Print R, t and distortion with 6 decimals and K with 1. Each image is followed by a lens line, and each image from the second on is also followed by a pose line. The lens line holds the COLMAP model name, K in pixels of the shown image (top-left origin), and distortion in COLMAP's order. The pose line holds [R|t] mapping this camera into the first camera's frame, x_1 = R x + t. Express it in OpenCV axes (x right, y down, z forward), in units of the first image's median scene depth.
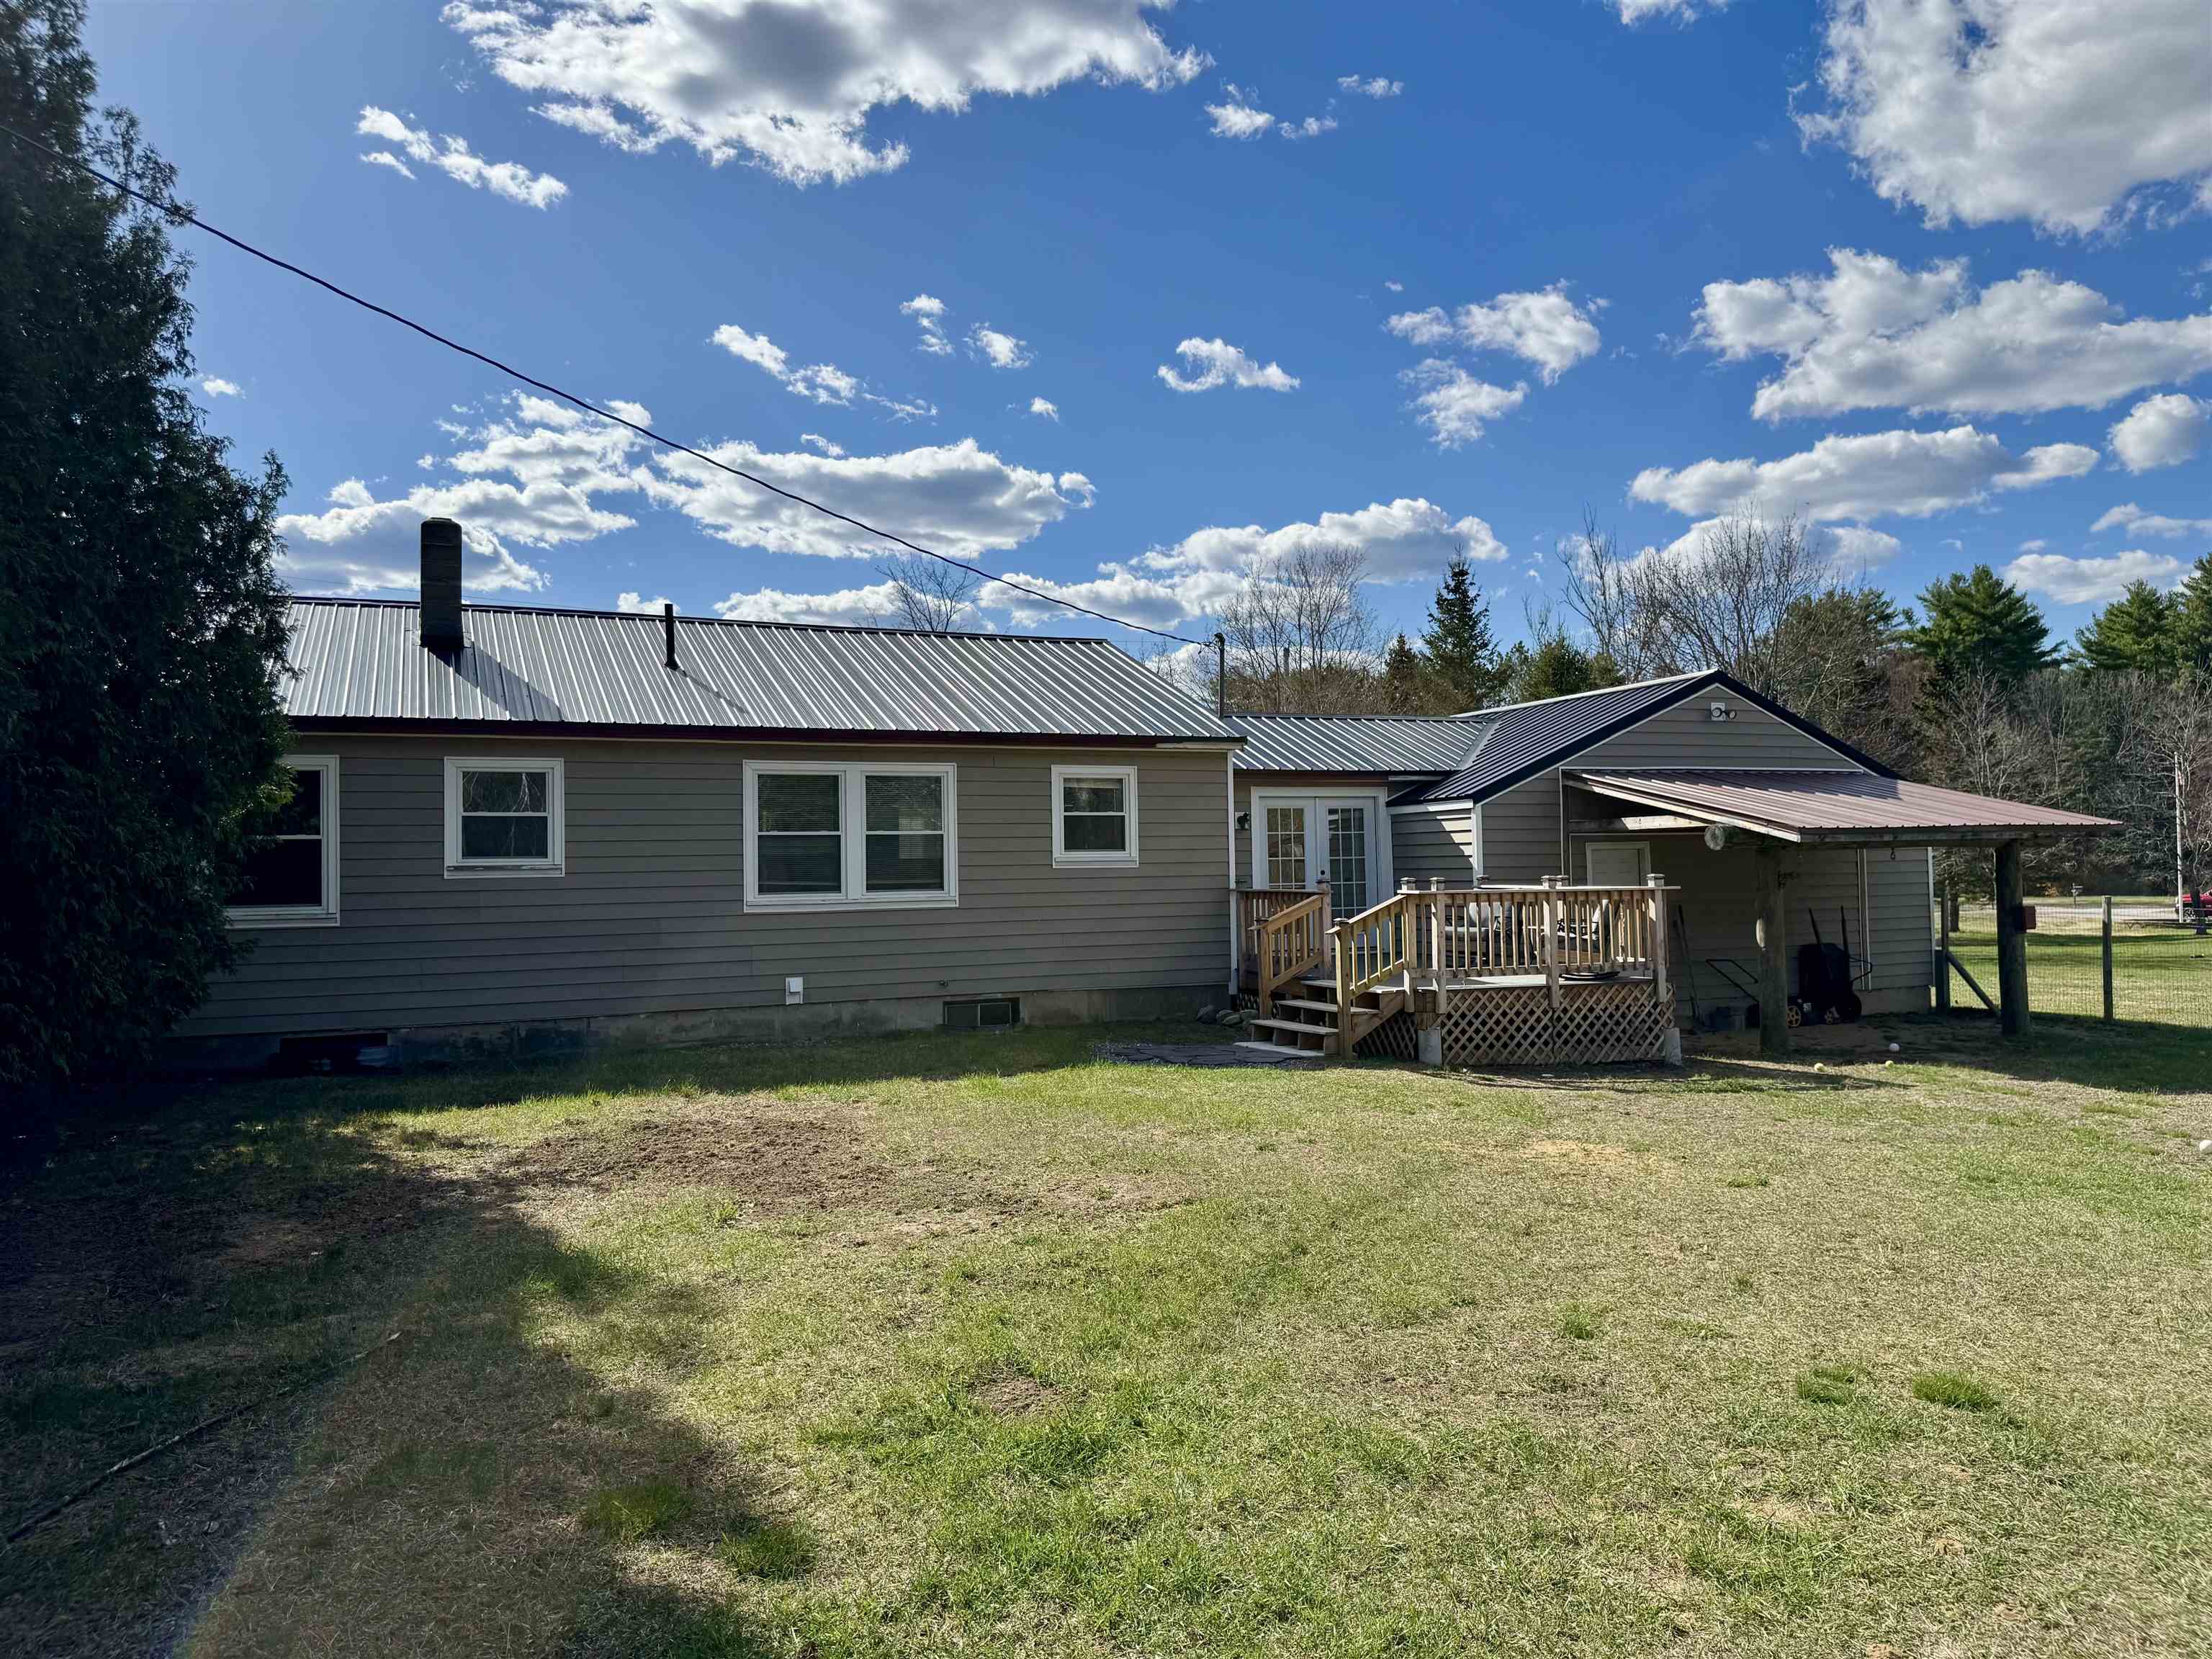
lens RADIAL K [[1542.4, 0, 1069.7], [0, 1542.4, 816.8], [0, 0, 1]] dist [0.068391, -0.100965]
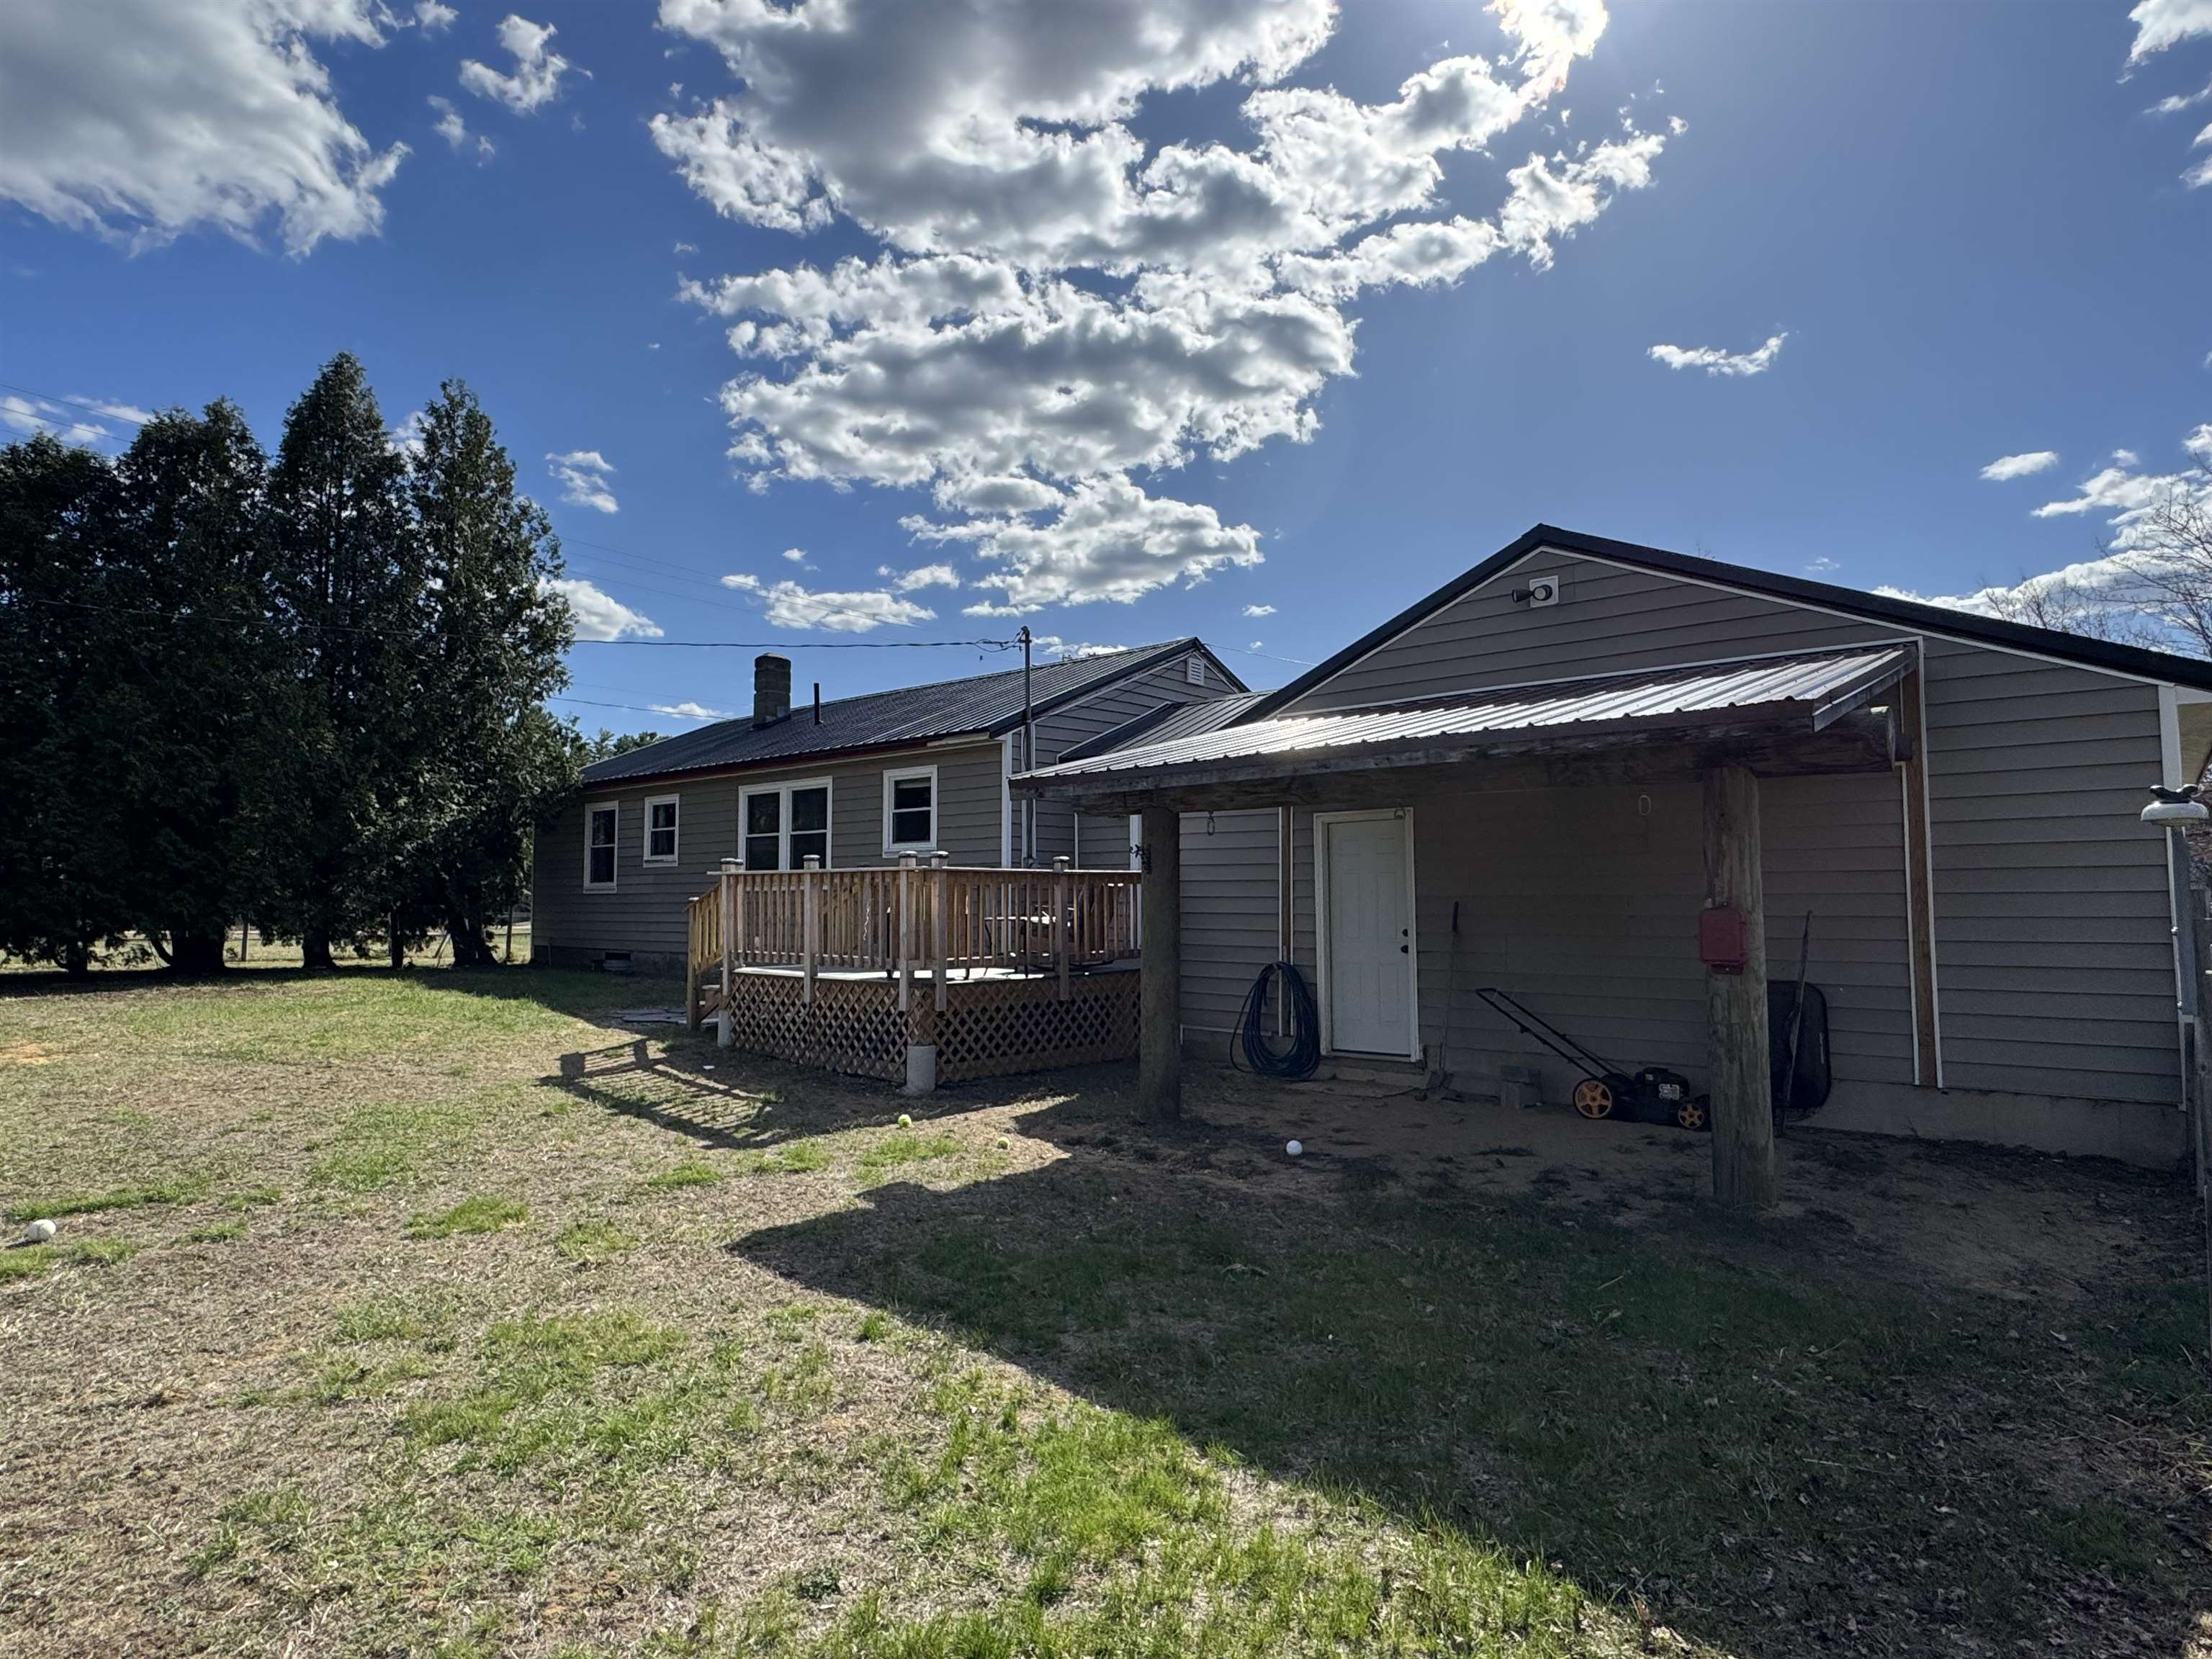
lens RADIAL K [[1244.7, 0, 1106.0], [0, 1244.7, 829.5], [0, 0, 1]] dist [0.001894, 0.000741]
pose [[0.427222, -0.035008, -0.903469, 0.974750], [0.026415, 0.999307, -0.026231, 0.043093], [0.903761, -0.012658, 0.427851, 0.788514]]
